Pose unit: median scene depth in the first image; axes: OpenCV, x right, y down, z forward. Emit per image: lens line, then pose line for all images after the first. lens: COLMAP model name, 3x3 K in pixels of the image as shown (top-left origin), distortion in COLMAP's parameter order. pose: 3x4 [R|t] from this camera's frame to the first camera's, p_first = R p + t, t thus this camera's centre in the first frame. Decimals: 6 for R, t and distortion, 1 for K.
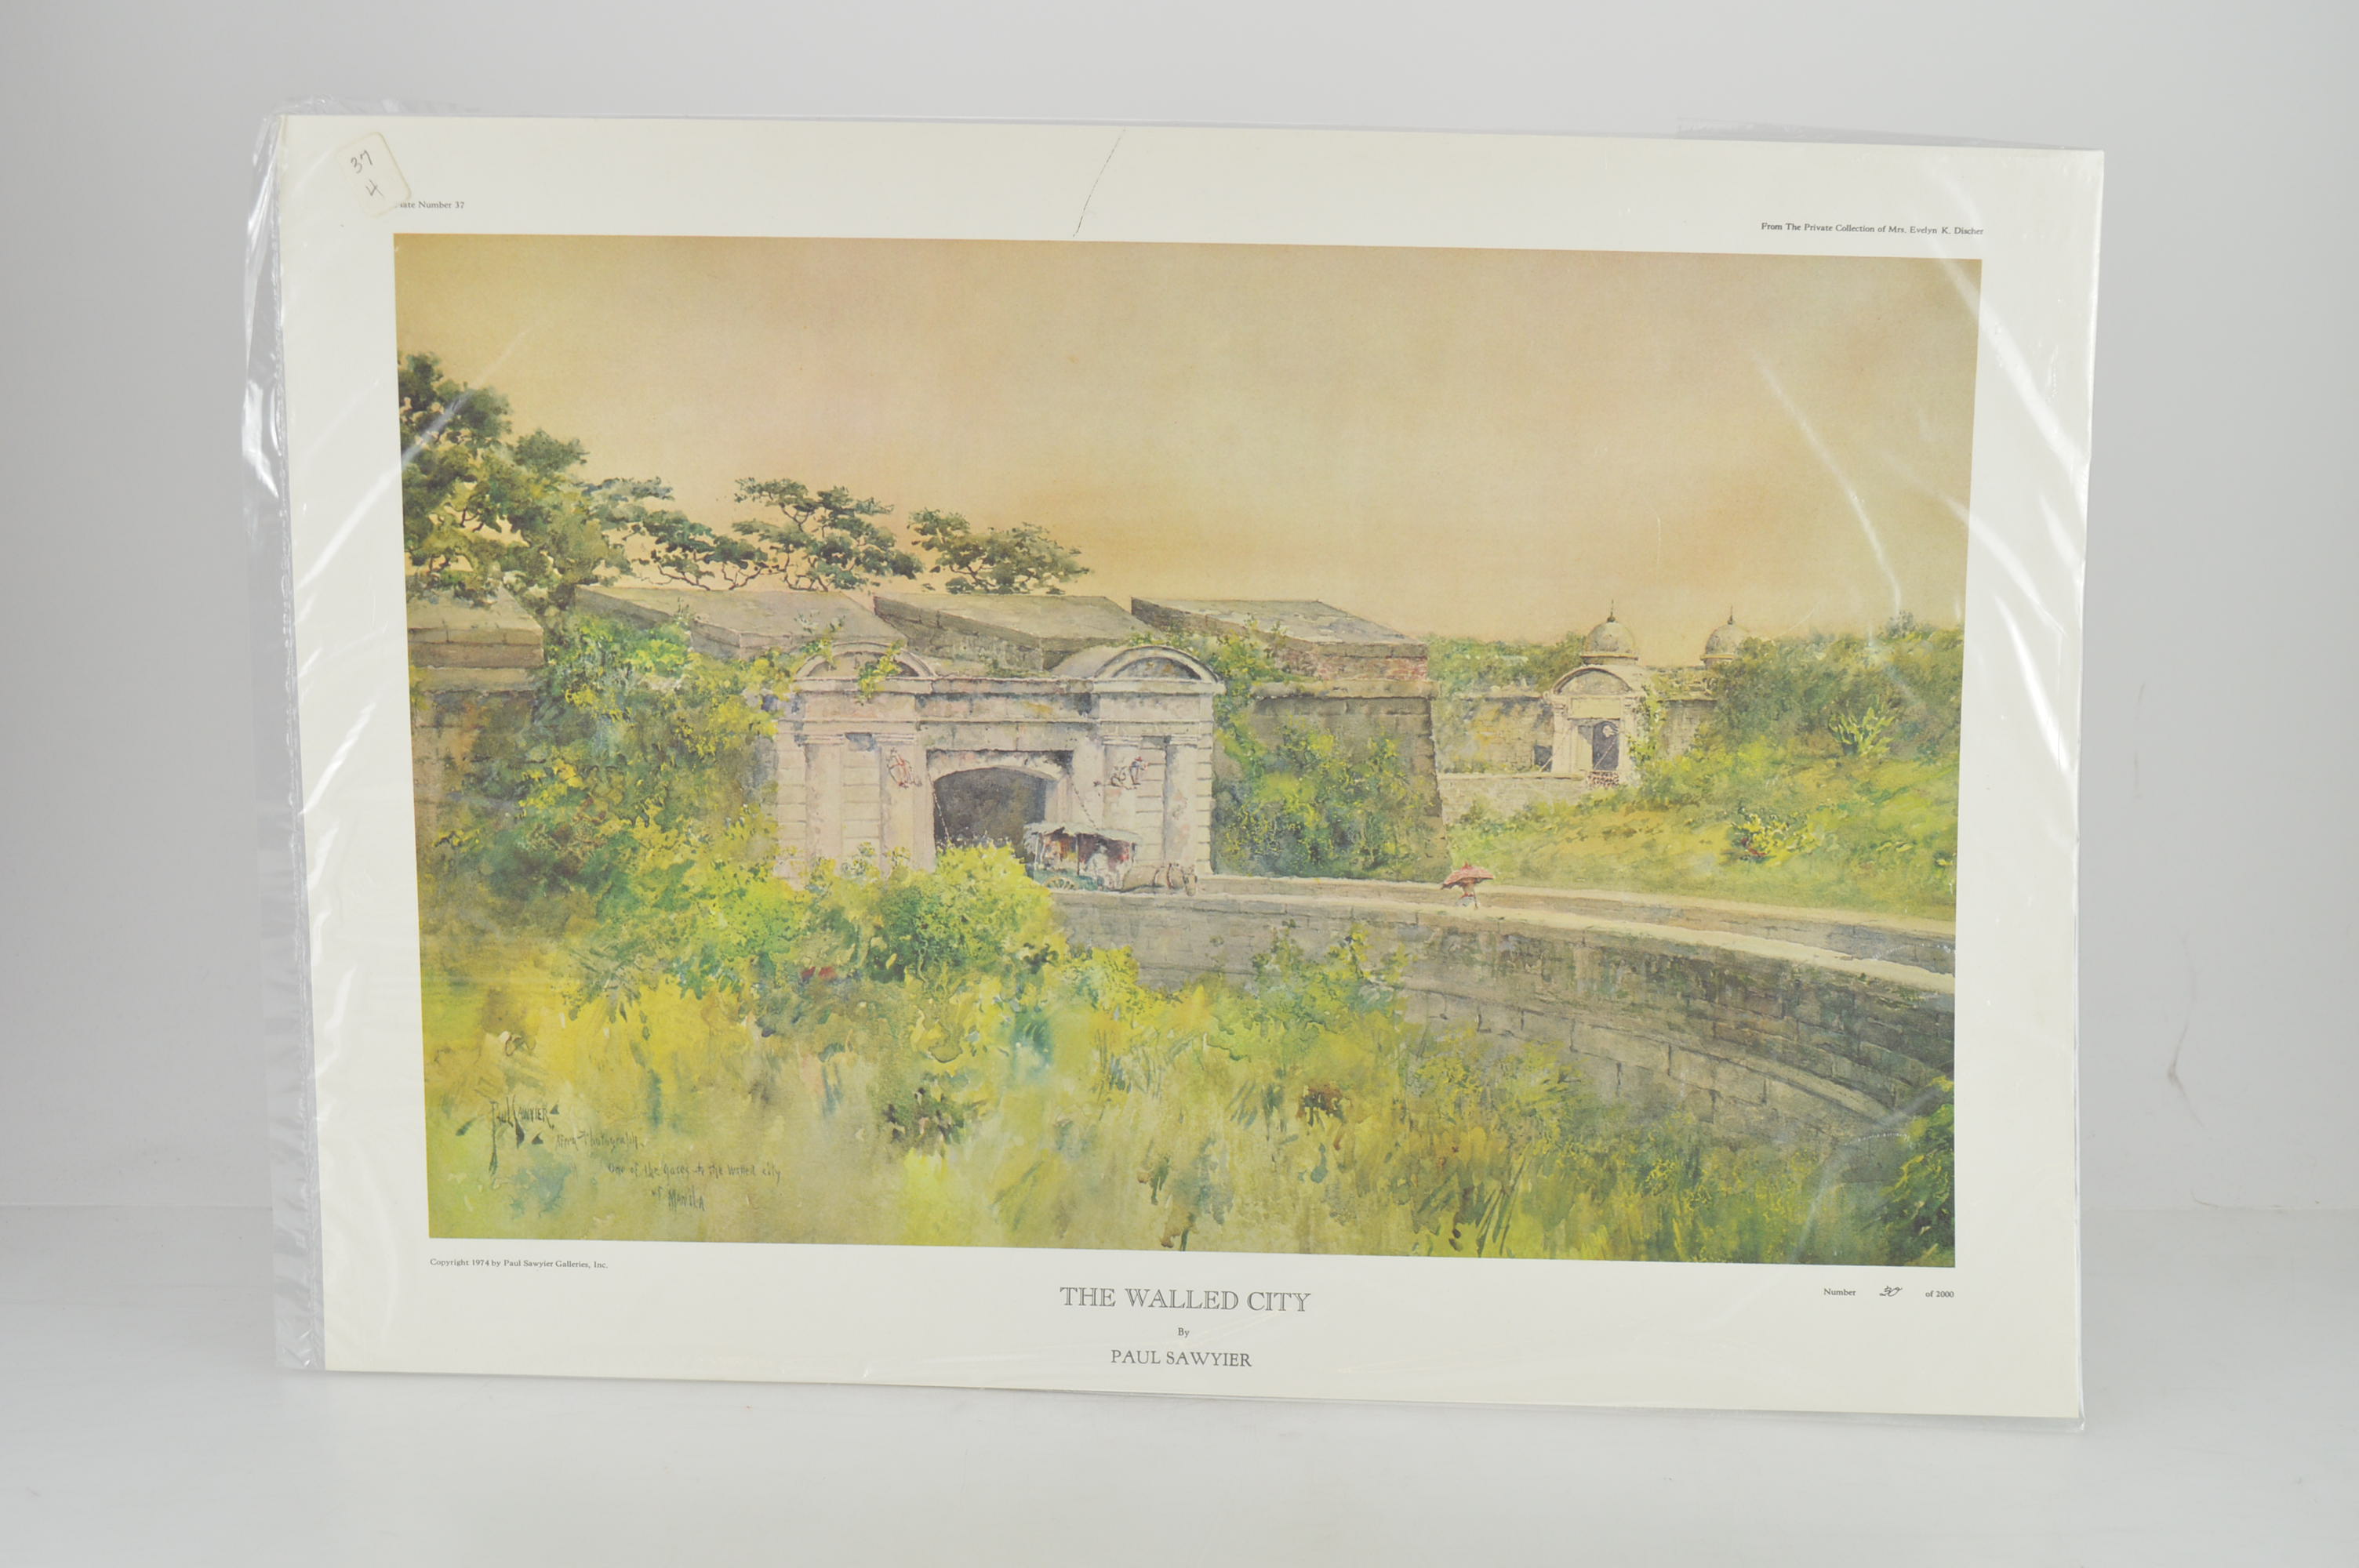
lens RADIAL K [[2683.8, 0, 1188.3], [0, 2683.8, 781.3], [0, 0, 1]] dist [-0.029492, 0.000000]
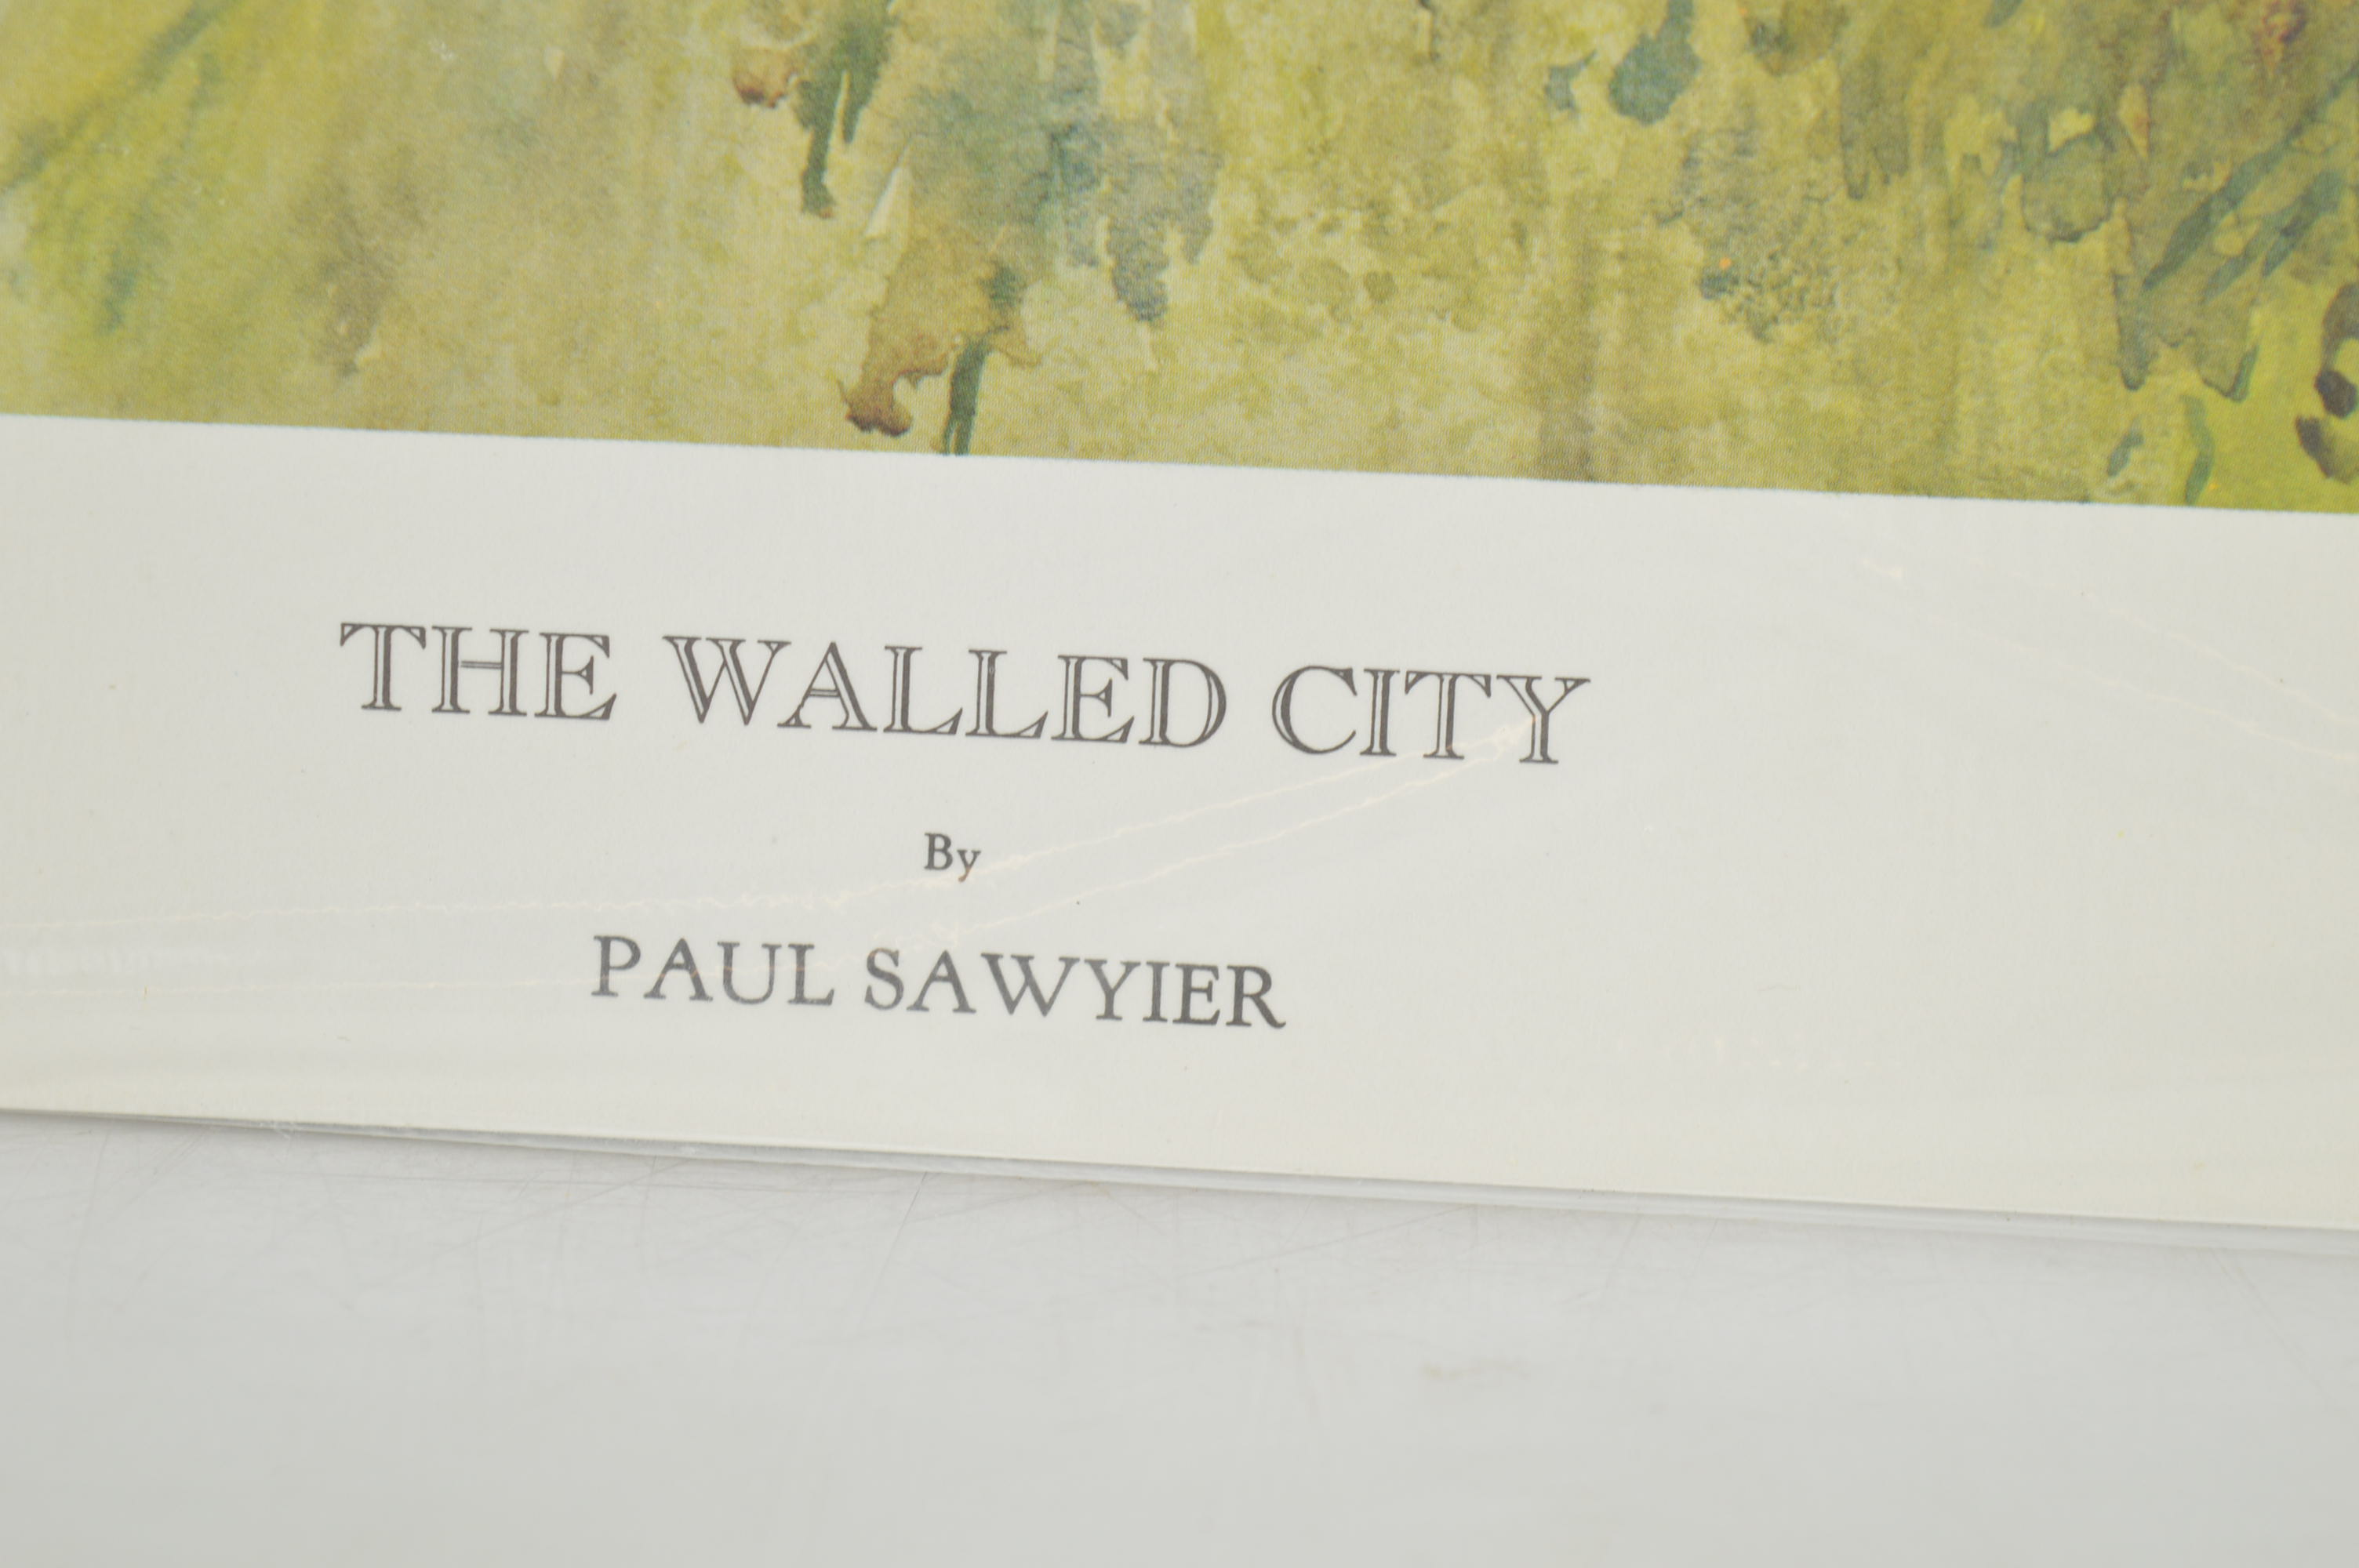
lens RADIAL K [[5510.1, 0, 1178.5], [0, 5510.1, 784.0], [0, 0, 1]] dist [0.103594, 0.000000]
pose [[0.999475, 0.022255, 0.023533, 0.005439], [-0.025620, 0.987738, 0.154004, 0.136667], [-0.019817, -0.154527, 0.987790, 0.593751]]
